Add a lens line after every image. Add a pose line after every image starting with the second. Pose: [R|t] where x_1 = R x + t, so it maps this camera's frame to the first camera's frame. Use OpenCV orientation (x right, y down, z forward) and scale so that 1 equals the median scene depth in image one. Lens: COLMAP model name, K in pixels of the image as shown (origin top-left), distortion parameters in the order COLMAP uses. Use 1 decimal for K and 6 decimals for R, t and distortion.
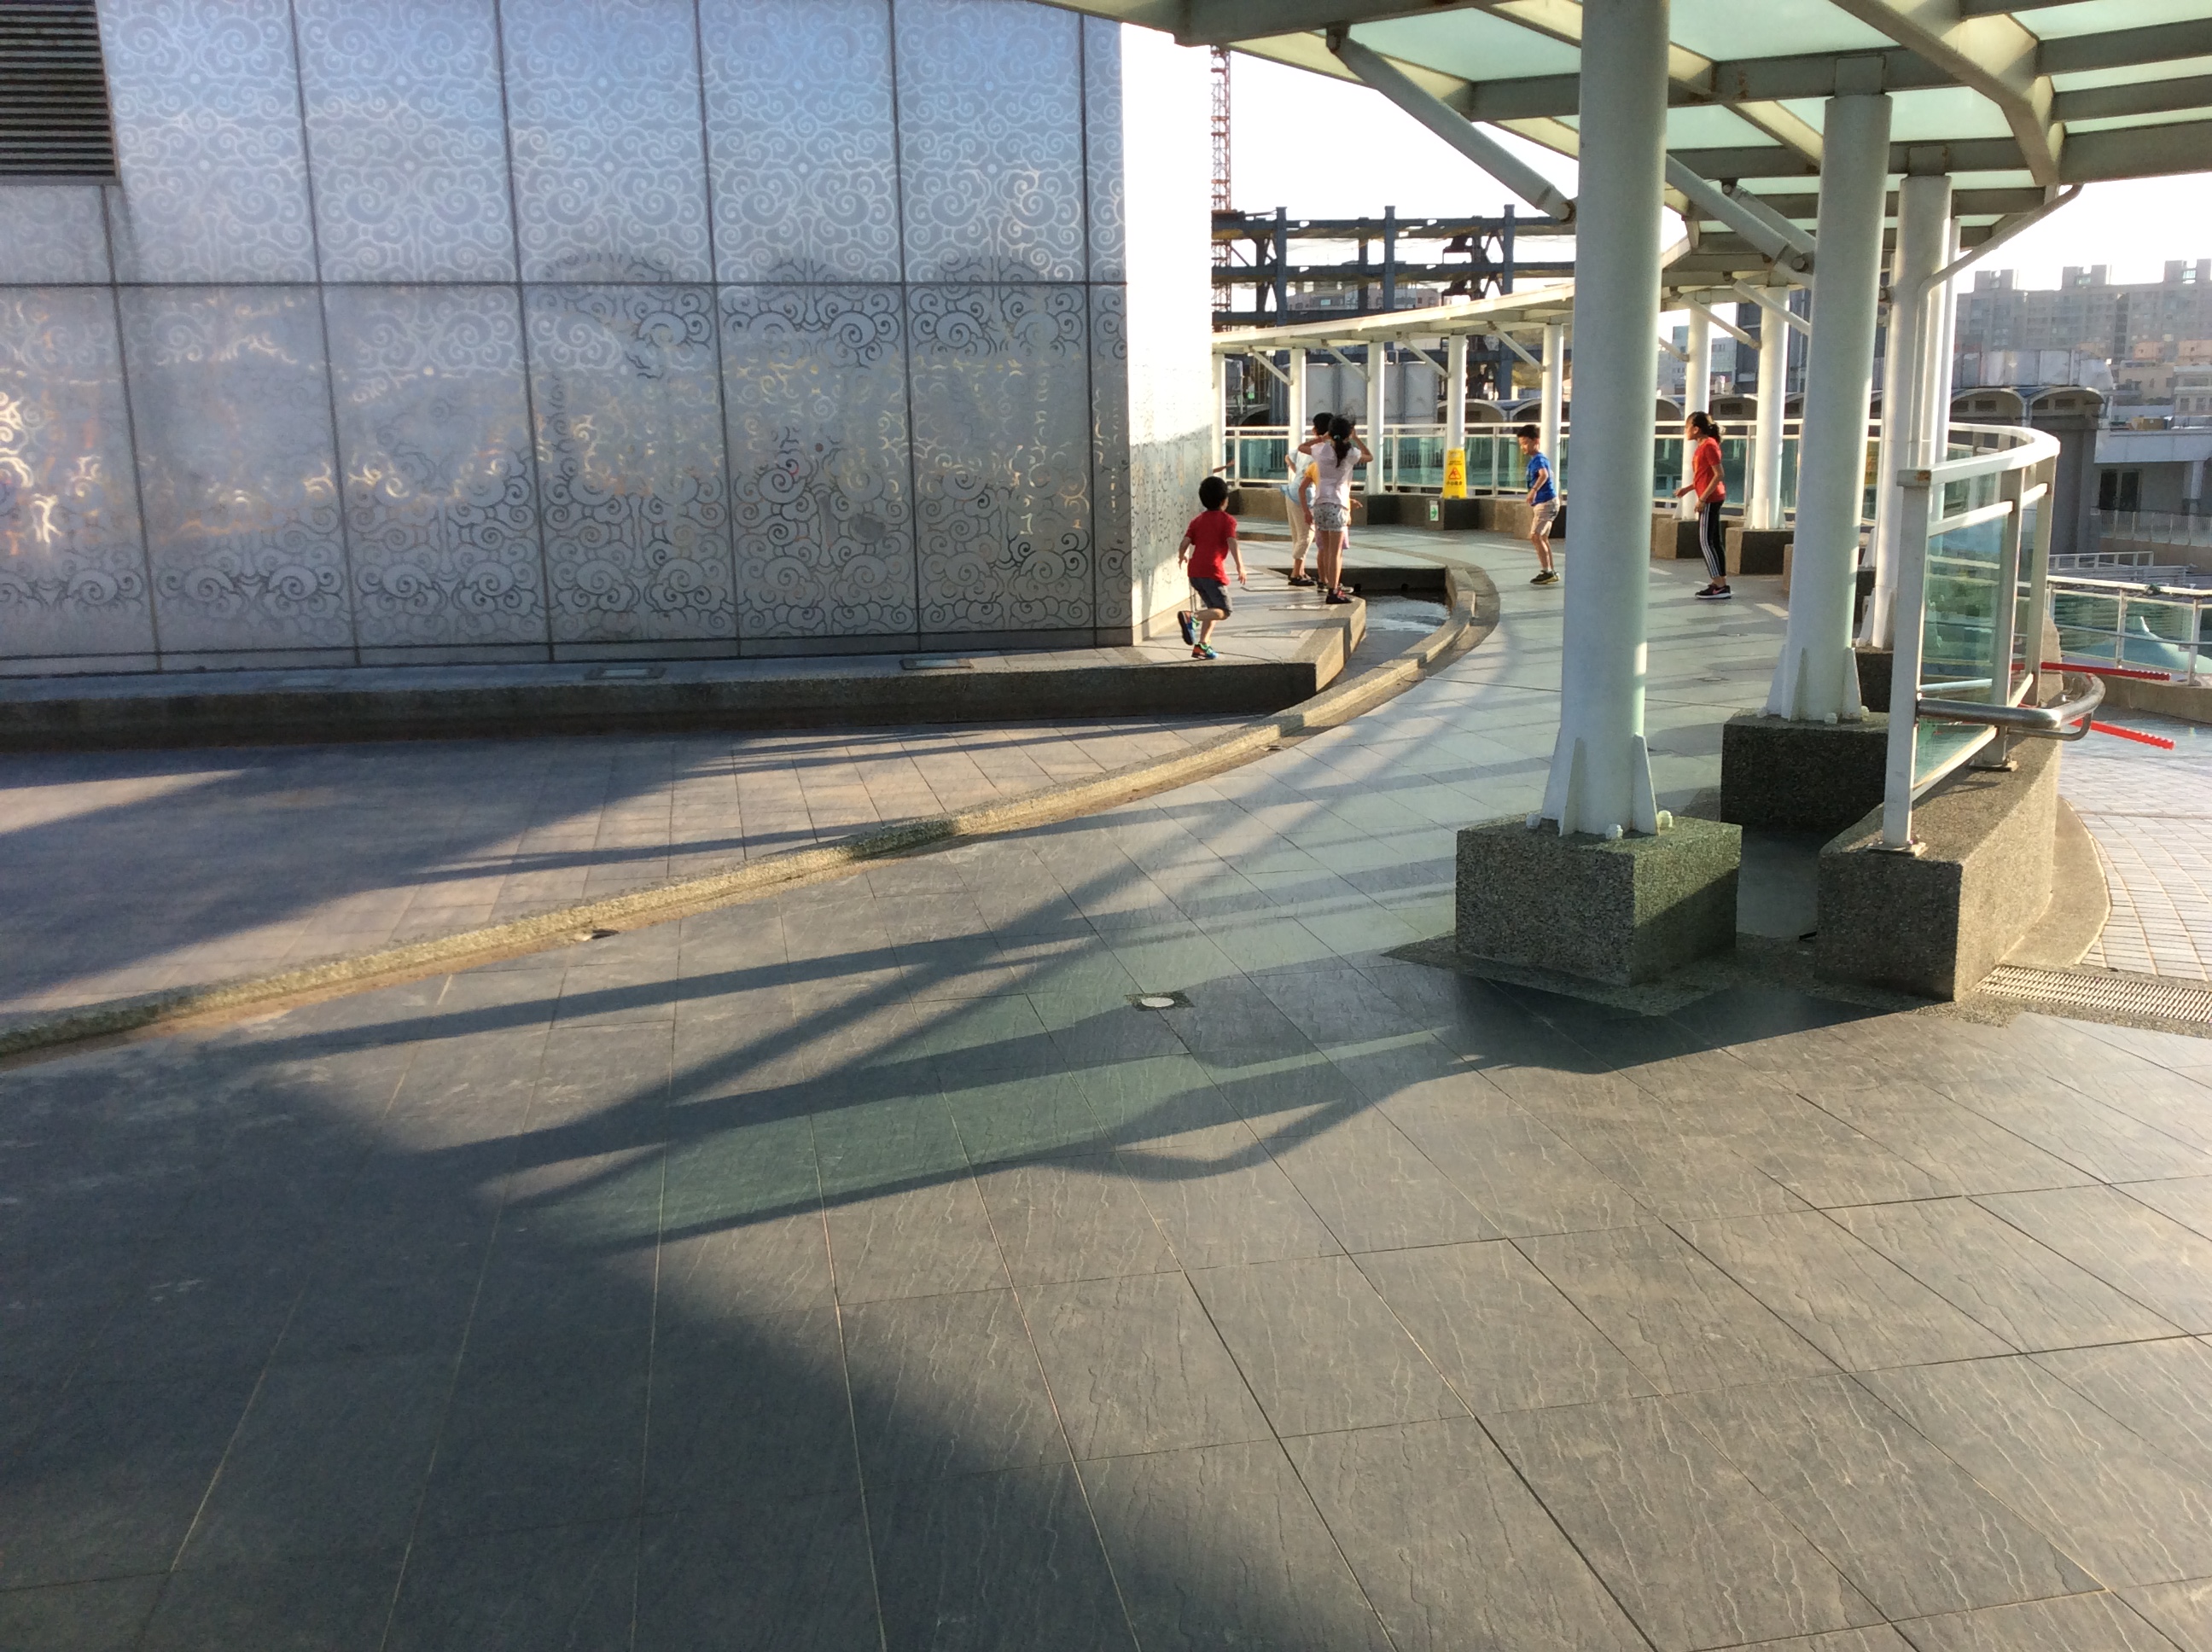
lens RADIAL K [[2093.8, 0, 1108.1], [0, 2093.8, 882.6], [0, 0, 1]] dist [0.127970, -0.296360]
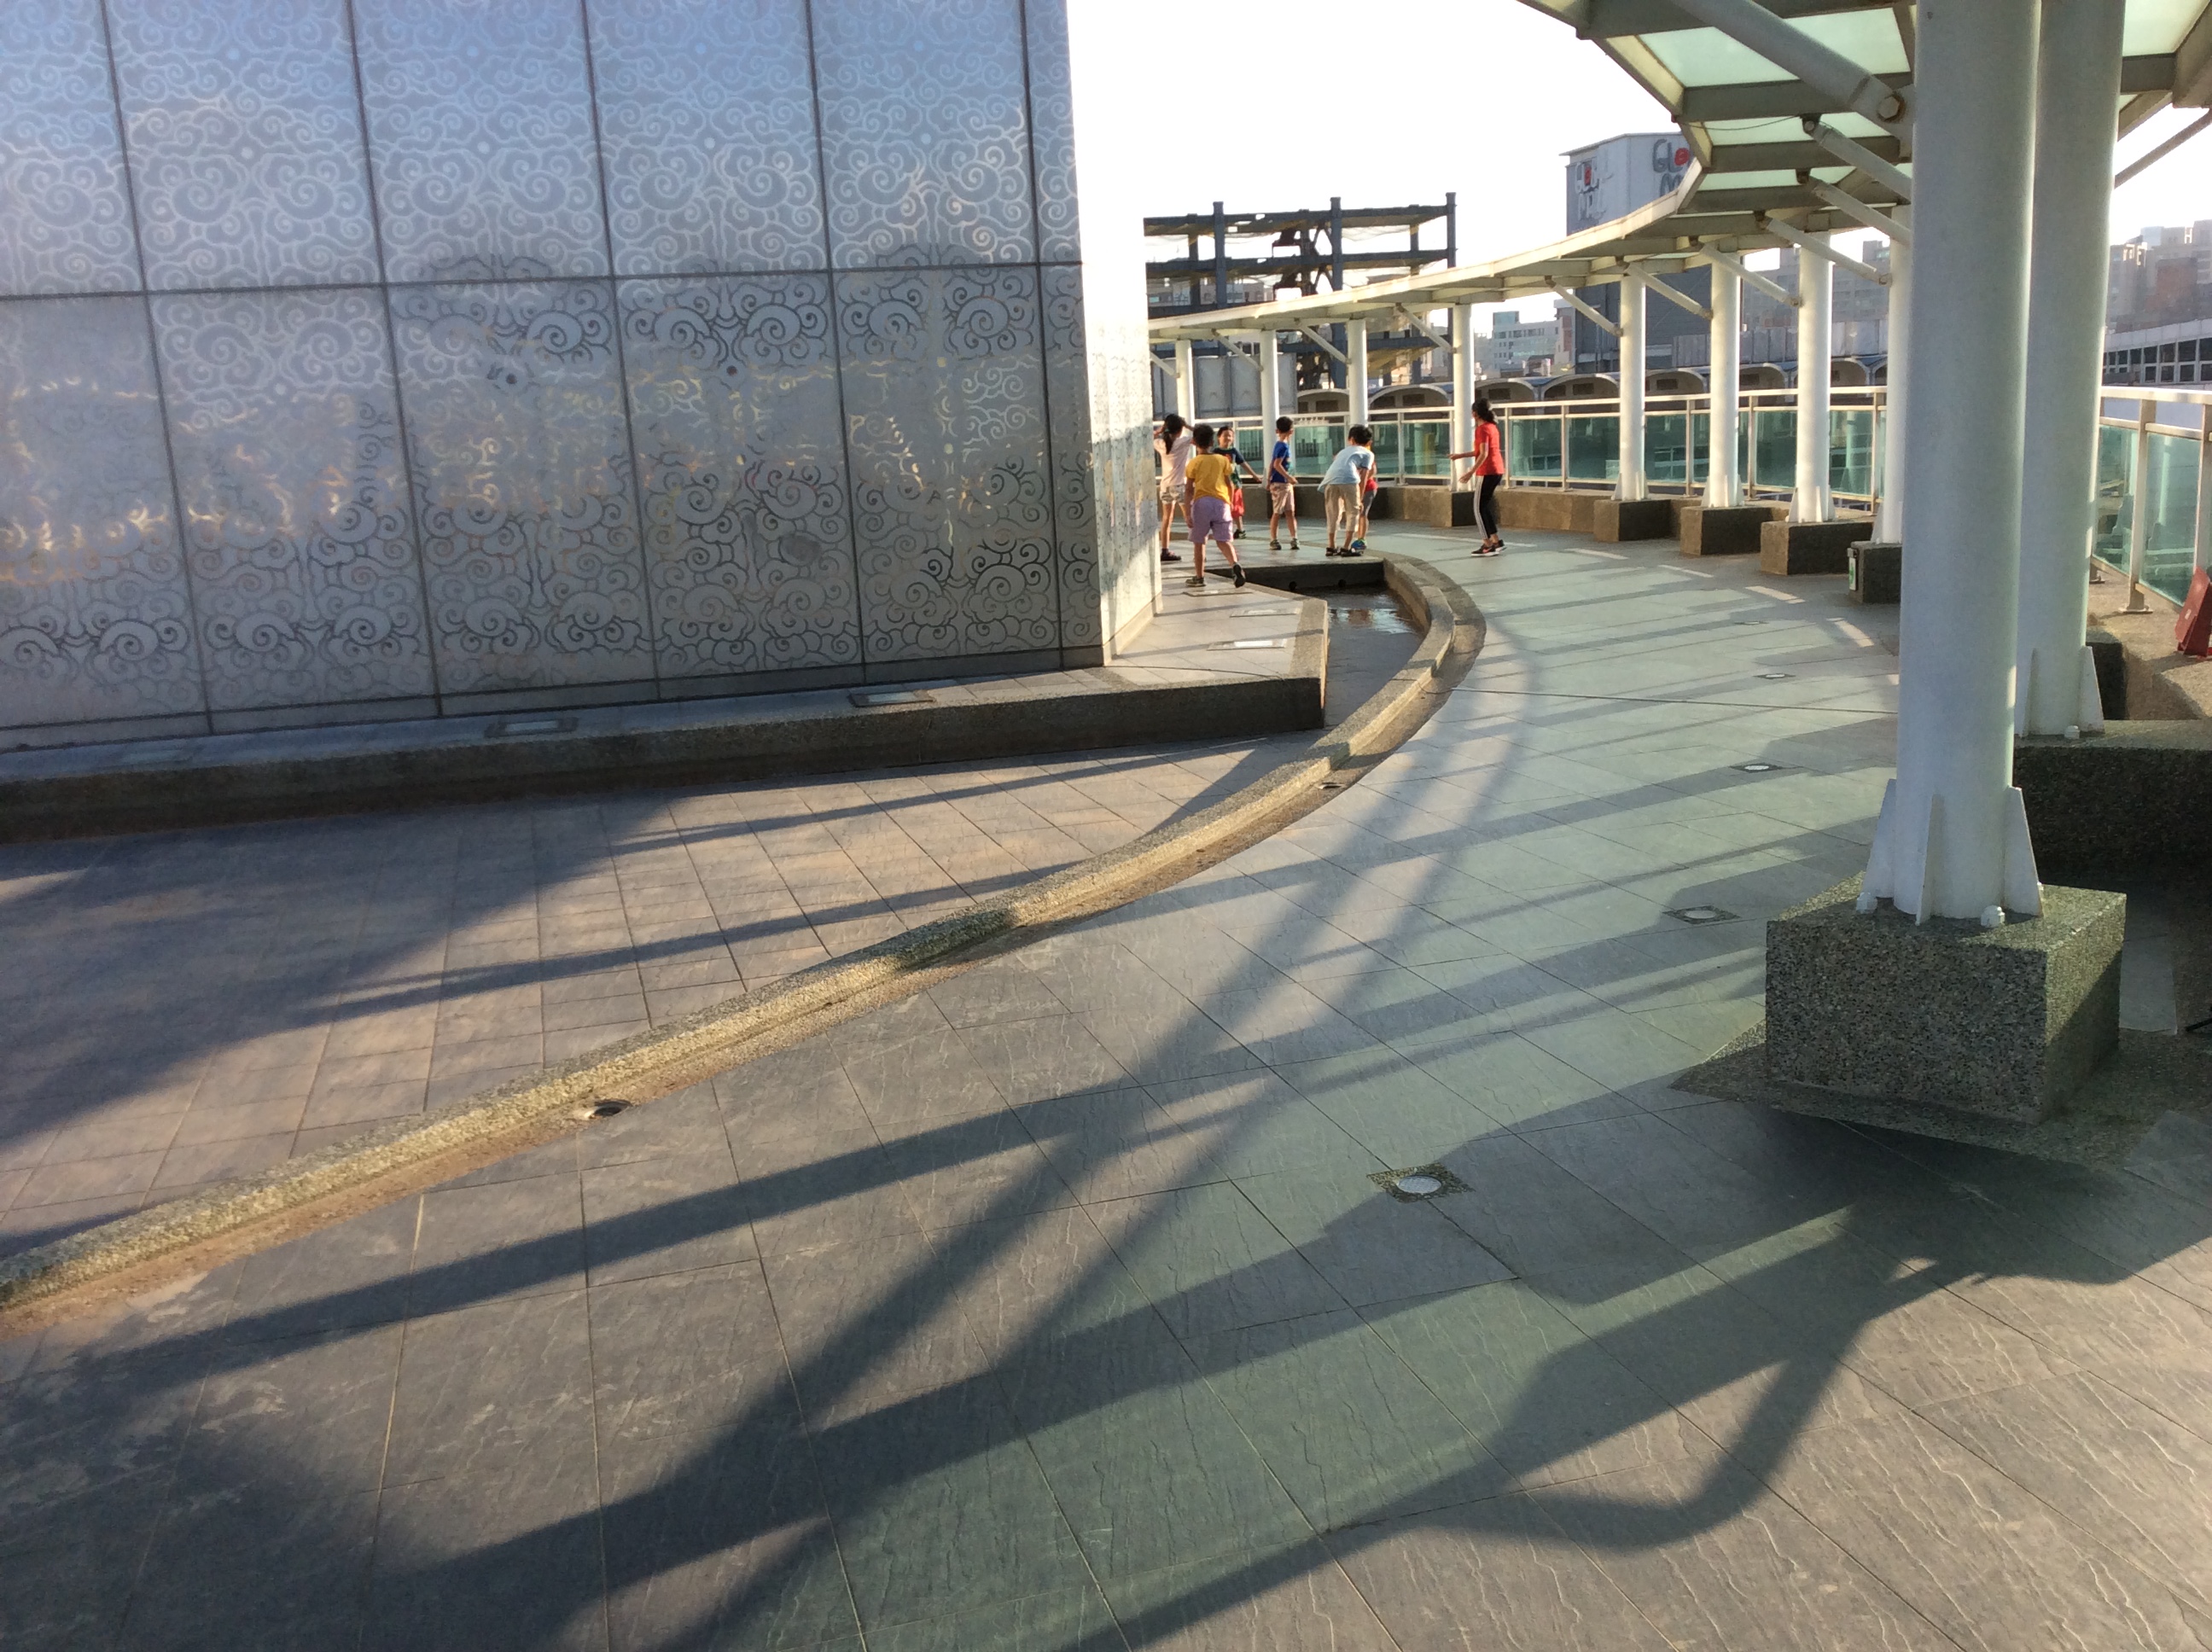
lens RADIAL K [[2072.2, 0, 1106.0], [0, 2072.2, 826.0], [0, 0, 1]] dist [0.112269, -0.241071]
pose [[0.995615, -0.052731, 0.077266, -0.064120], [0.054588, 0.998264, -0.022112, -0.027709], [-0.075966, 0.026233, 0.996765, 0.133337]]
